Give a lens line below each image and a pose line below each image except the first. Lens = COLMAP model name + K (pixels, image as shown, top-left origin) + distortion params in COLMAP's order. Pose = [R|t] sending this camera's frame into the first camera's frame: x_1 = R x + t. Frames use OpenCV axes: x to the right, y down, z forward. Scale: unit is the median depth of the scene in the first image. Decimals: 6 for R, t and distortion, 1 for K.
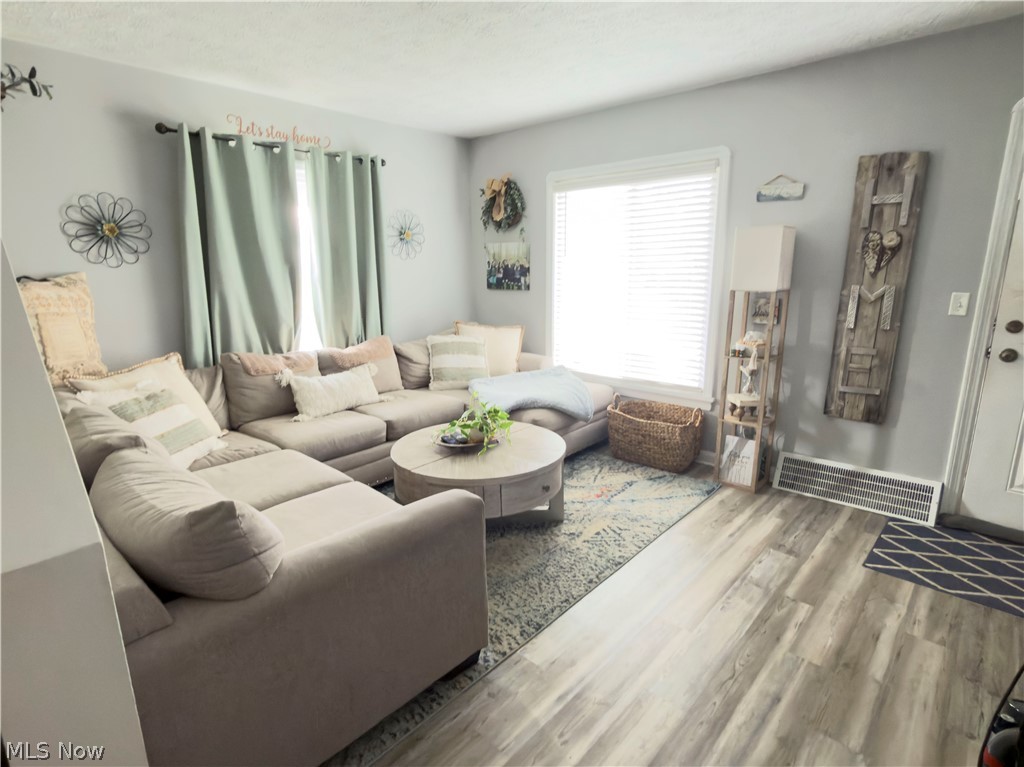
lens RADIAL K [[533.5, 0, 512.6], [0, 533.5, 384.3], [0, 0, 1]] dist [0.000271, 0.000591]
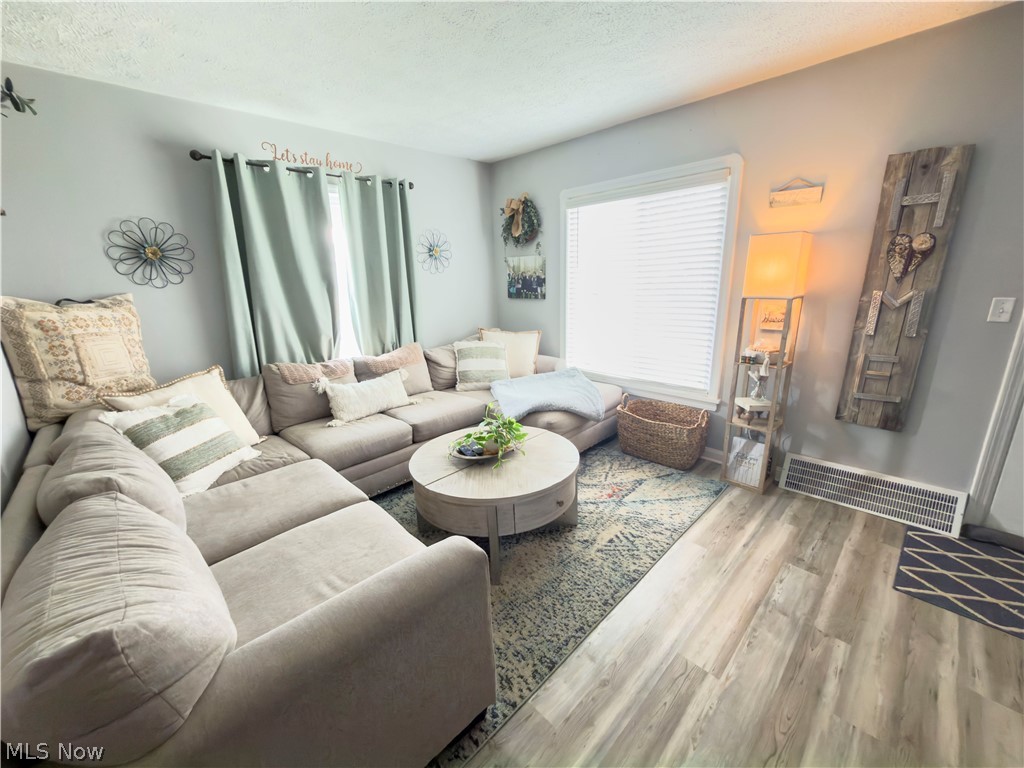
lens RADIAL K [[409.4, 0, 513.0], [0, 409.4, 384.4], [0, 0, 1]] dist [0.001433, 0.000367]
pose [[0.998415, -0.007190, -0.055818, 0.016961], [0.009526, 0.999085, 0.041693, -0.052690], [0.055467, -0.042159, 0.997570, 0.207465]]
